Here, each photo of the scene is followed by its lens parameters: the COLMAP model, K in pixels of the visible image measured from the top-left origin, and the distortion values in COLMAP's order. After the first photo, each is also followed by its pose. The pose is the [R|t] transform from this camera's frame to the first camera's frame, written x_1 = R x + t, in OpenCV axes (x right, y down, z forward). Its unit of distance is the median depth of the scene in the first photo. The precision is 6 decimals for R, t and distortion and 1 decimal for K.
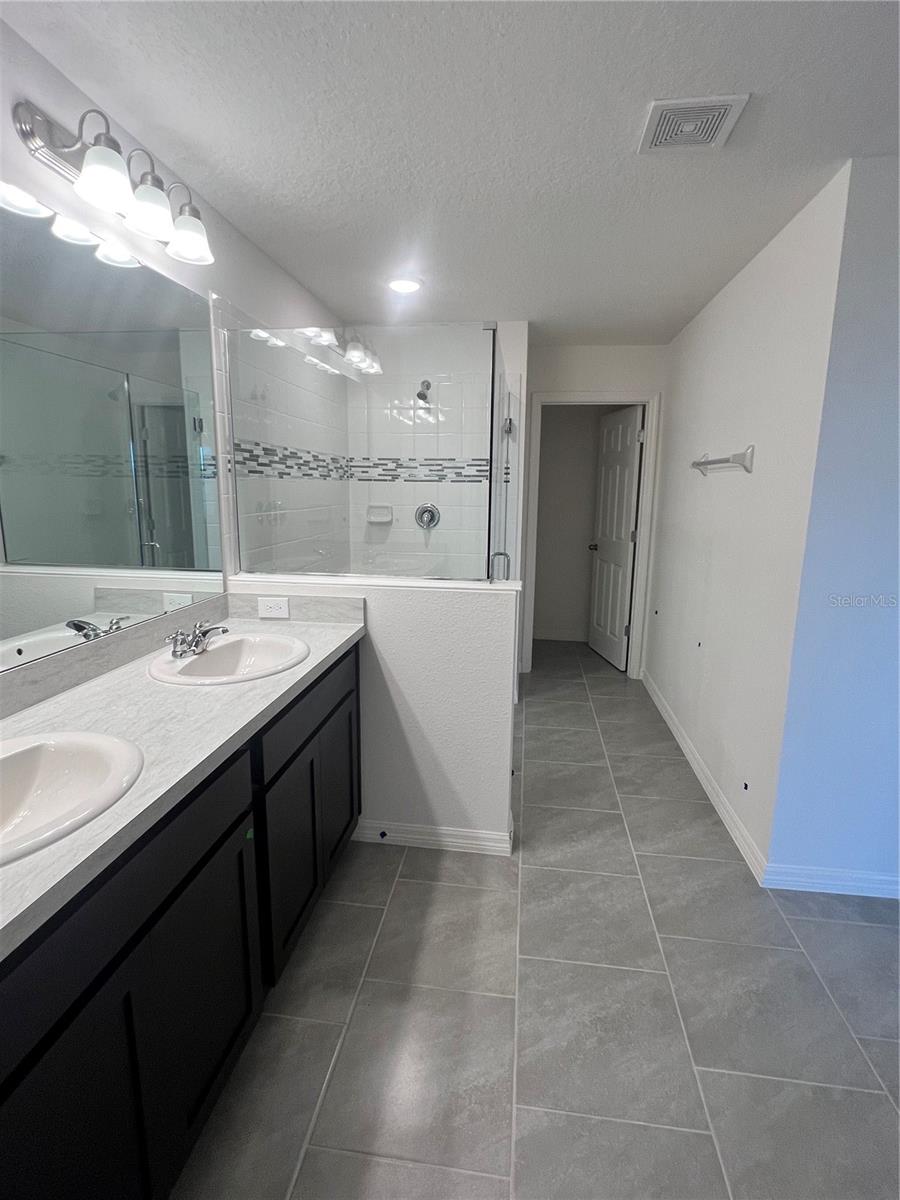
lens RADIAL K [[589.1, 0, 453.2], [0, 589.1, 594.5], [0, 0, 1]] dist [0.001825, 0.000100]
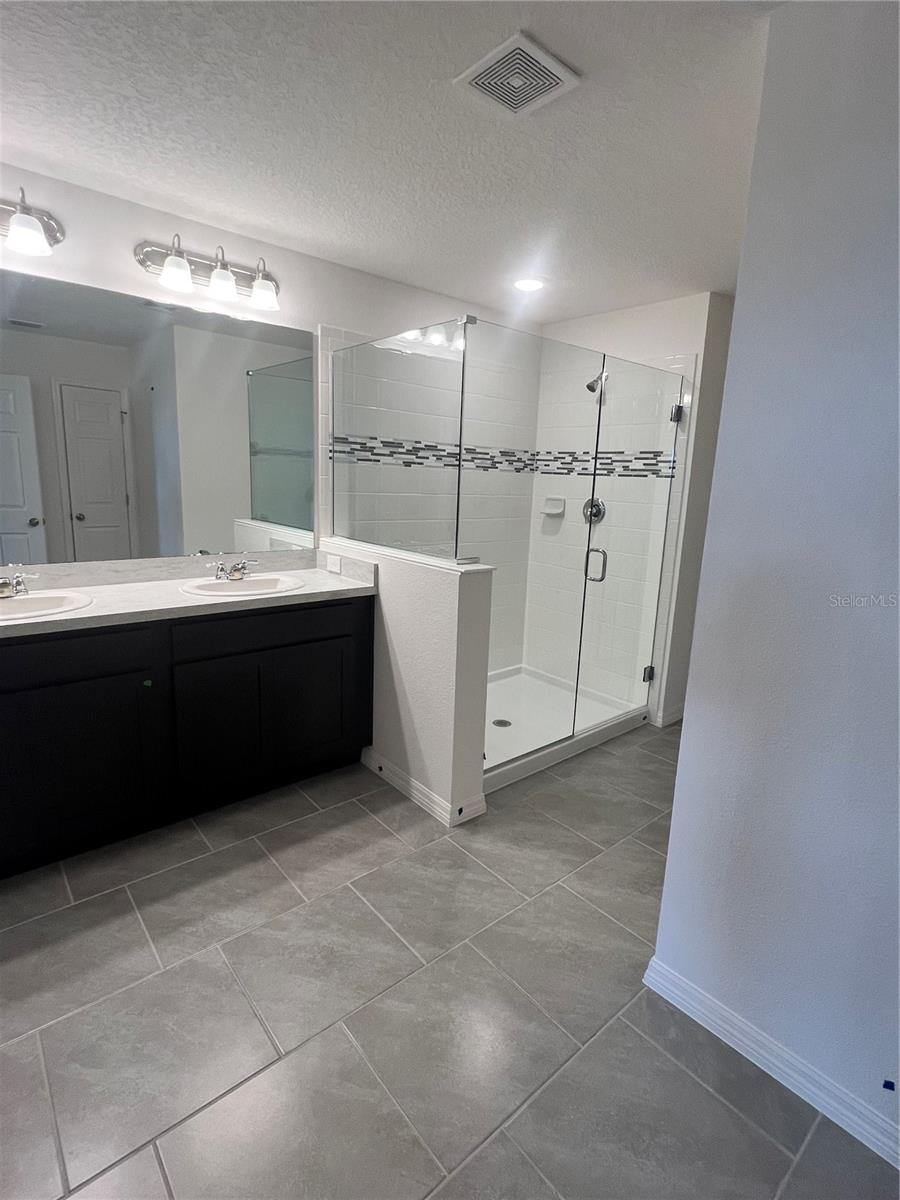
lens RADIAL K [[589.1, 0, 453.2], [0, 589.1, 594.5], [0, 0, 1]] dist [0.001825, 0.000100]
pose [[0.743985, 0.149302, -0.651303, 0.587232], [-0.152877, 0.986897, 0.051600, -0.014324], [0.650473, 0.061180, 0.757061, 0.155767]]
